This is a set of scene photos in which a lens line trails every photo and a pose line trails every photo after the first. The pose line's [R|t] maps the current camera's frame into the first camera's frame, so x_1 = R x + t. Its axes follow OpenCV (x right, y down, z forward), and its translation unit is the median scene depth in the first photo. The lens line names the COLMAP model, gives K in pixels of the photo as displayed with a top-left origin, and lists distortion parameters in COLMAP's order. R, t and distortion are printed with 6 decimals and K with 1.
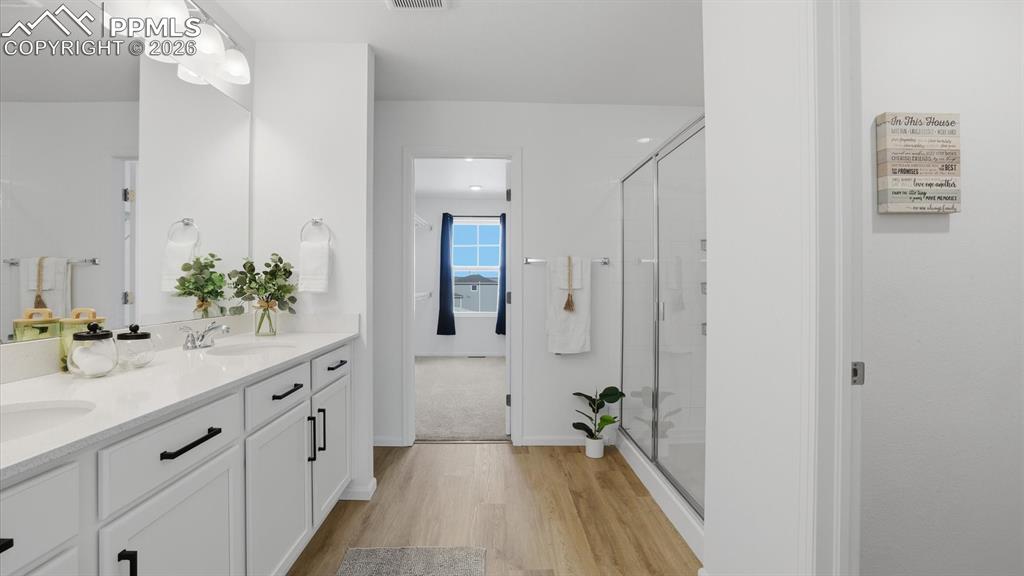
lens RADIAL K [[446.5, 0, 509.2], [0, 446.5, 281.3], [0, 0, 1]] dist [-0.050179, 0.019025]
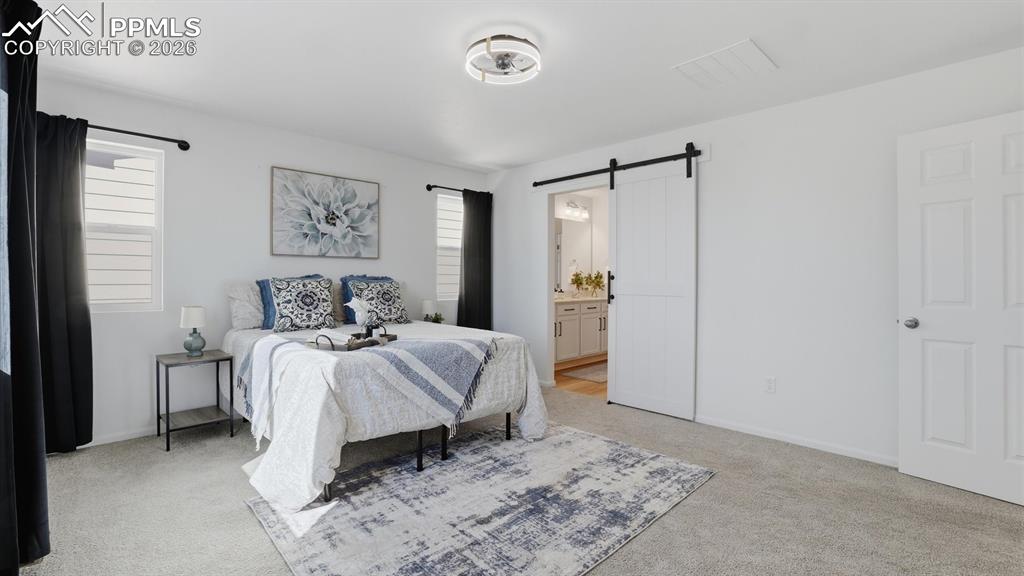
lens RADIAL K [[446.5, 0, 509.2], [0, 446.5, 281.3], [0, 0, 1]] dist [-0.050179, 0.019025]
pose [[0.676119, 0.004146, -0.736781, 1.338447], [0.000126, 0.999983, 0.005743, -0.007368], [0.736793, -0.003976, 0.676107, -1.548757]]
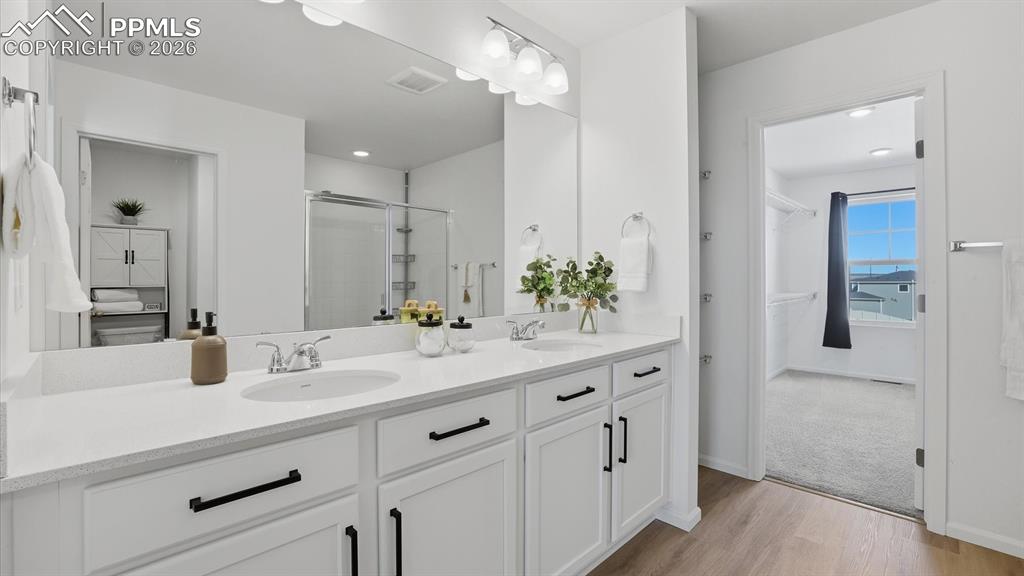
lens RADIAL K [[446.5, 0, 509.2], [0, 446.5, 281.3], [0, 0, 1]] dist [-0.050179, 0.019025]
pose [[0.682058, -0.000341, -0.731298, 0.075766], [0.002609, 0.999995, 0.001967, 0.001428], [0.731293, -0.003250, 0.682055, 0.161467]]
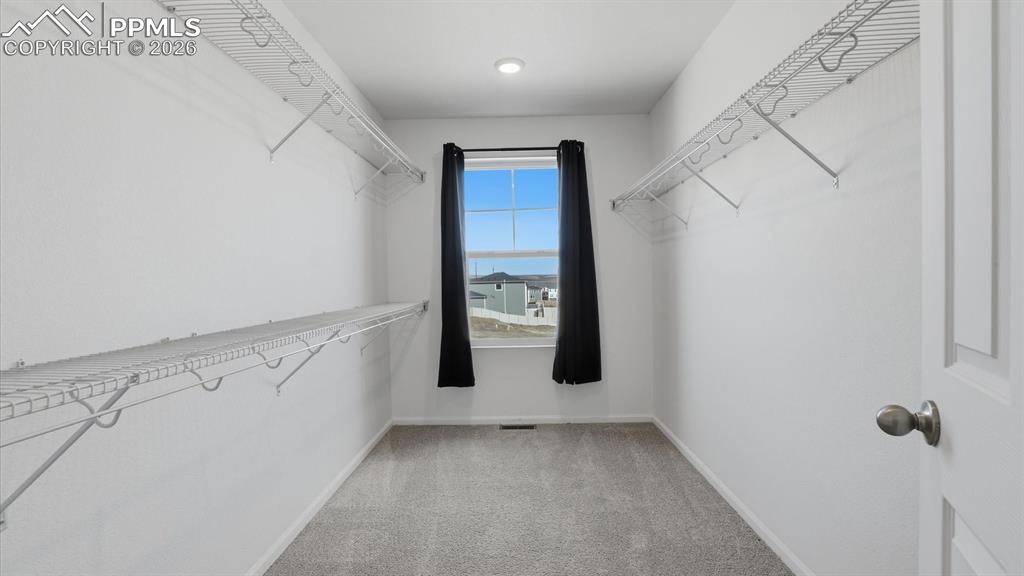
lens RADIAL K [[446.5, 0, 509.2], [0, 446.5, 281.3], [0, 0, 1]] dist [-0.050179, 0.019025]
pose [[0.998242, -0.028307, -0.052079, -0.148215], [0.028564, 0.999583, 0.004210, 0.003635], [0.051938, -0.005690, 0.998634, 1.418951]]
